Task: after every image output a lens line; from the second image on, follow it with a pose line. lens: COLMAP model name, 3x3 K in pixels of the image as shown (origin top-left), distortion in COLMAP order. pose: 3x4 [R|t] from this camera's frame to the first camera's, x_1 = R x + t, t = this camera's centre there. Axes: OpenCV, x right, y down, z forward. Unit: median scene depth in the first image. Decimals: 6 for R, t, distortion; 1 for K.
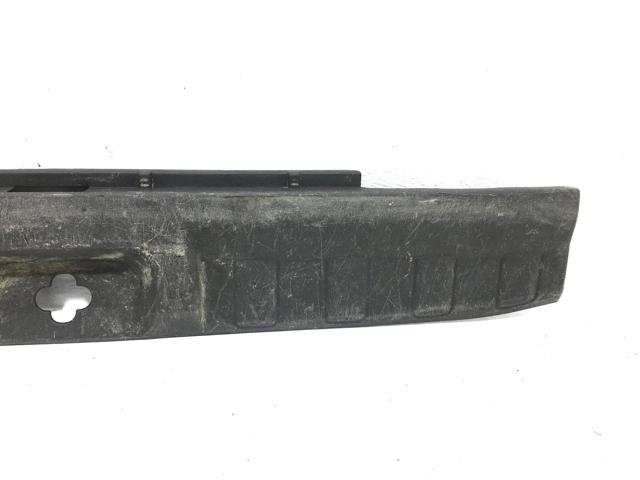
lens RADIAL K [[457.3, 0, 320.0], [0, 457.3, 240.0], [0, 0, 1]] dist [0.005375, -0.001578]
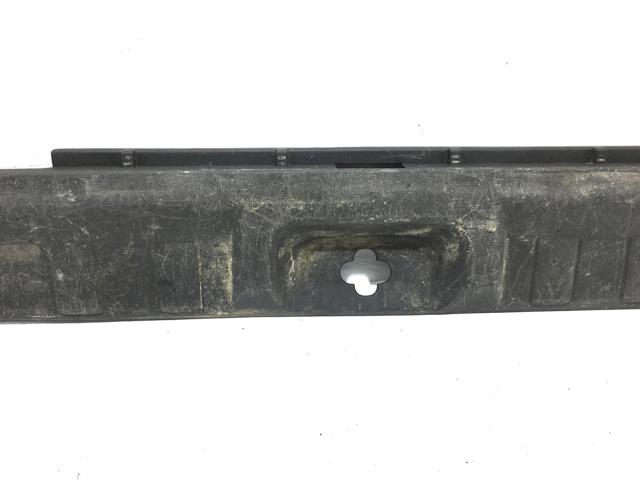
lens RADIAL K [[457.3, 0, 320.0], [0, 457.3, 240.0], [0, 0, 1]] dist [0.005375, -0.001578]
pose [[0.993680, 0.007948, -0.111967, -0.558212], [-0.007037, 0.999939, 0.008528, 0.046411], [0.112028, -0.007686, 0.993675, -0.042410]]
